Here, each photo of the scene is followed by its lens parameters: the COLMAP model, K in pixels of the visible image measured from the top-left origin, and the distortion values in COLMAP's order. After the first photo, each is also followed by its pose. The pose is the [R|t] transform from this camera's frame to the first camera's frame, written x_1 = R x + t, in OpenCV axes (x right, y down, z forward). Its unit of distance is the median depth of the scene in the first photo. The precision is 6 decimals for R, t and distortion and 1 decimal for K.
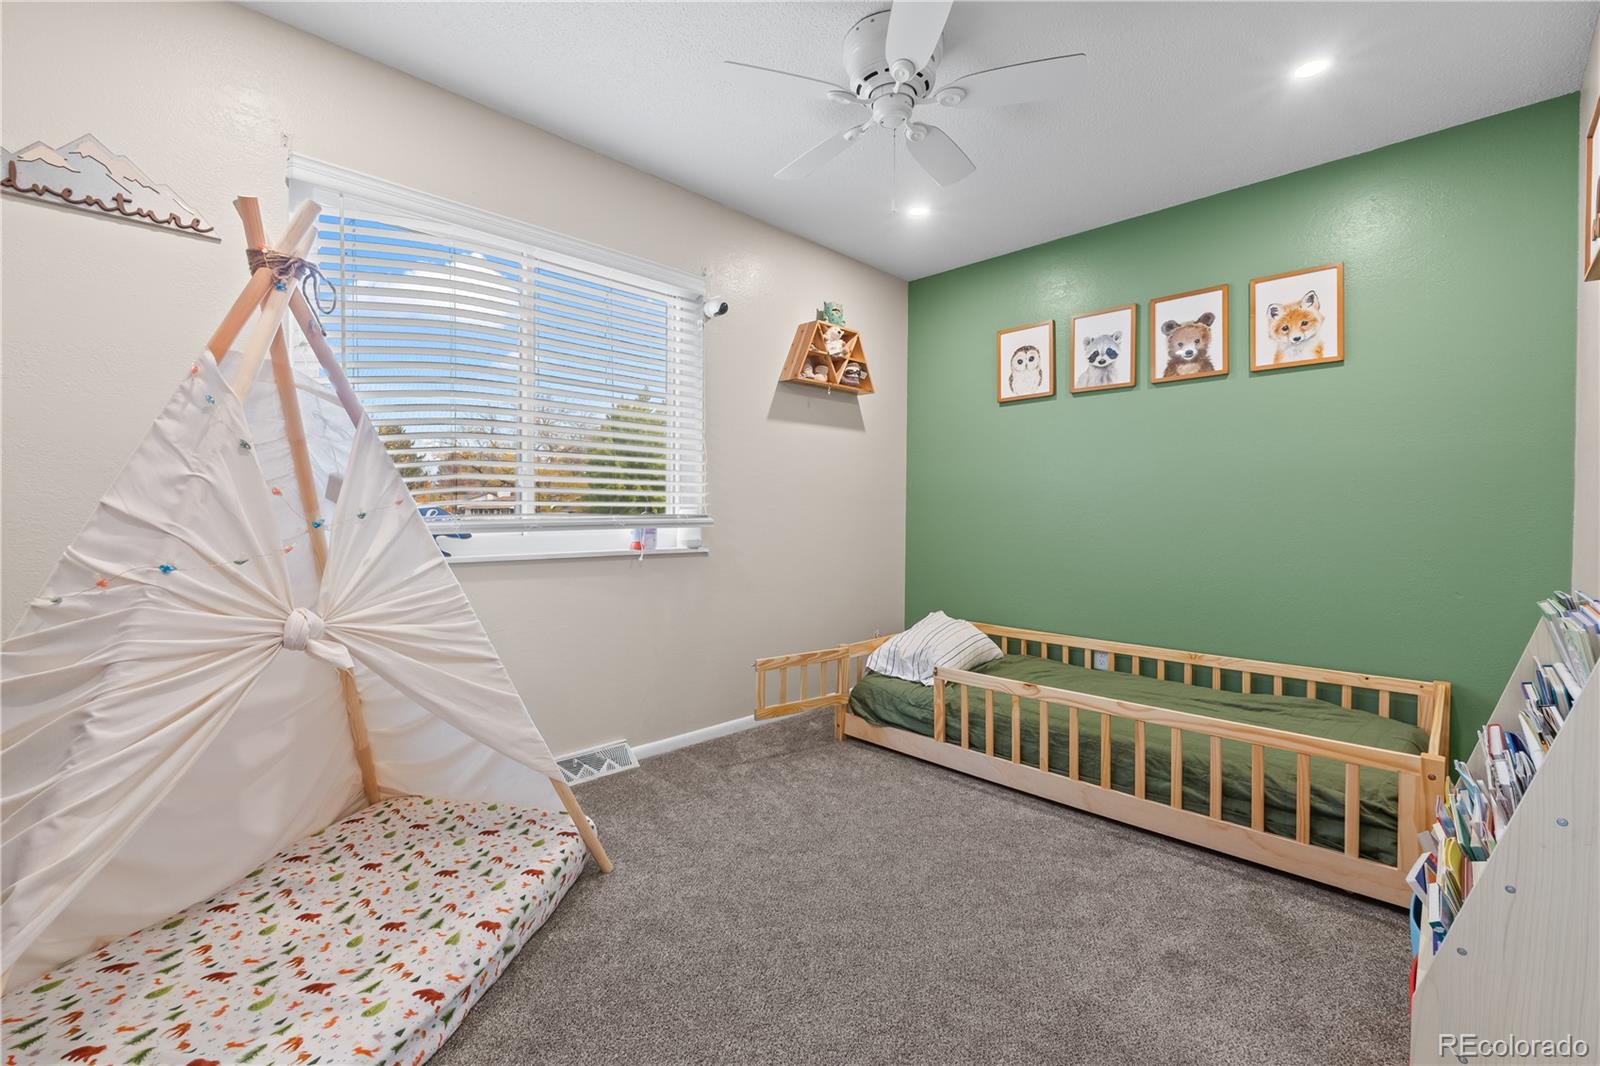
lens RADIAL K [[711.1, 0, 810.2], [0, 711.1, 517.3], [0, 0, 1]] dist [-0.000001, -0.000841]
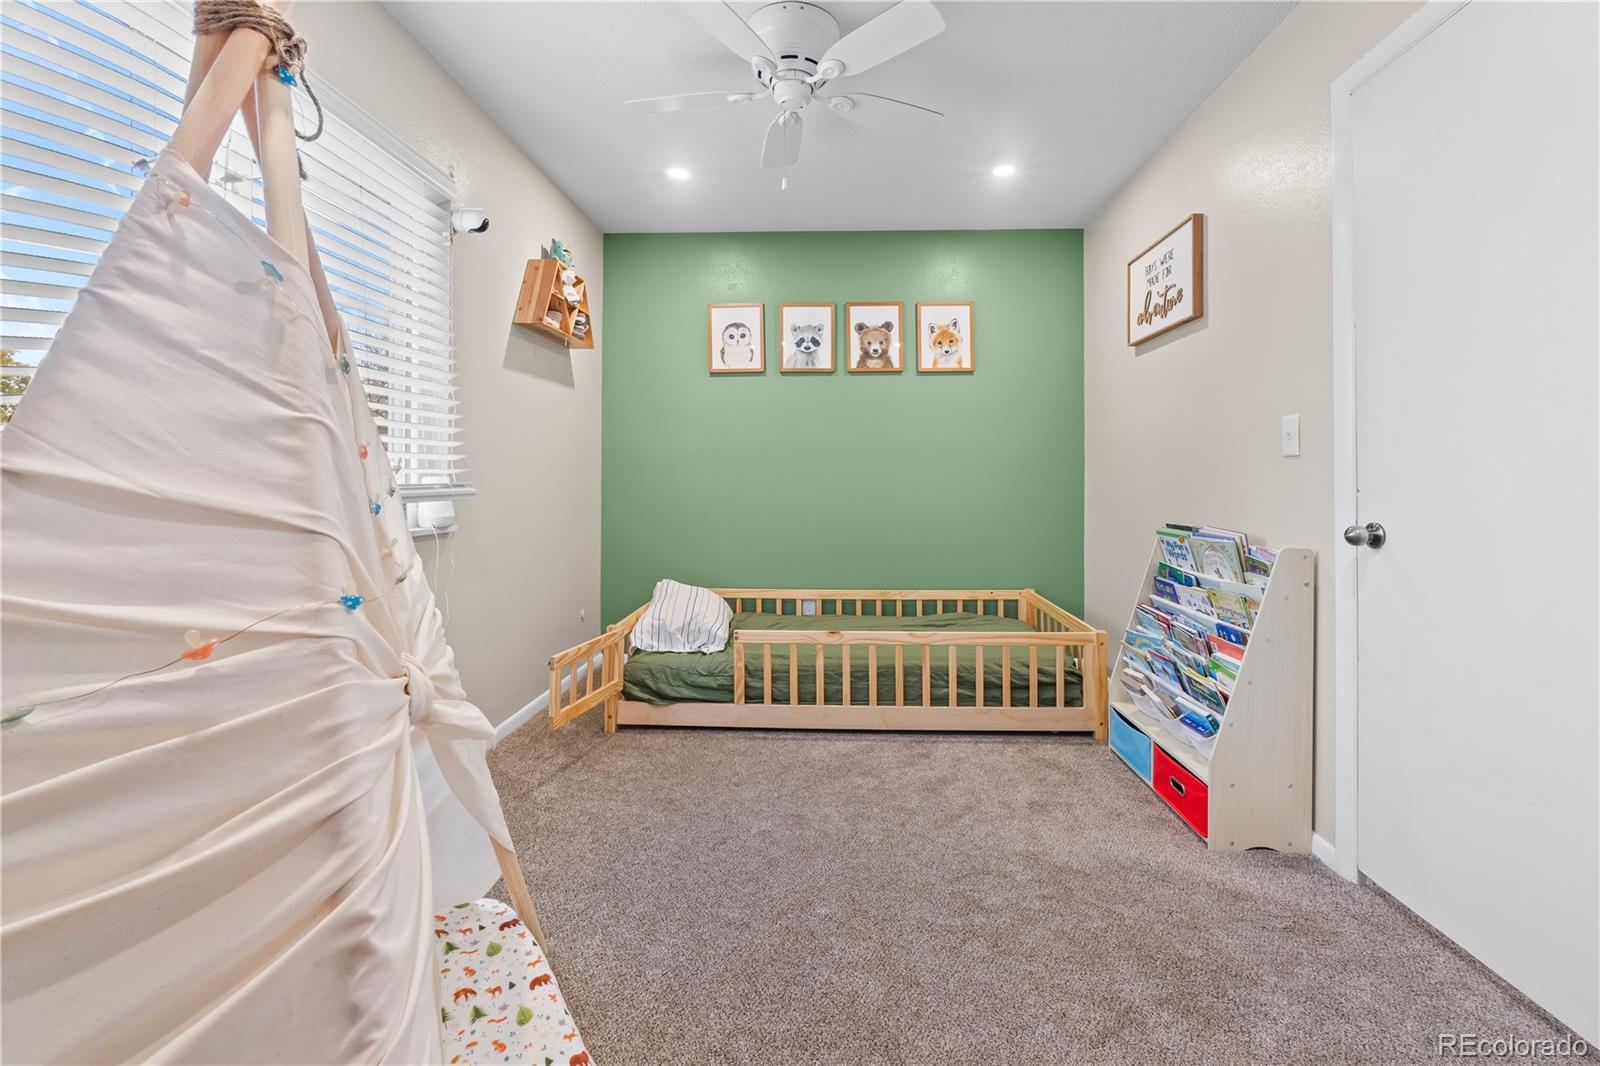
lens RADIAL K [[711.1, 0, 846.2], [0, 711.1, 469.3], [0, 0, 1]] dist [-0.000001, -0.000841]
pose [[0.715497, 0.004944, 0.698598, -0.423556], [0.007109, 0.999872, -0.014357, -0.005685], [-0.698579, 0.015238, 0.715370, 0.160934]]
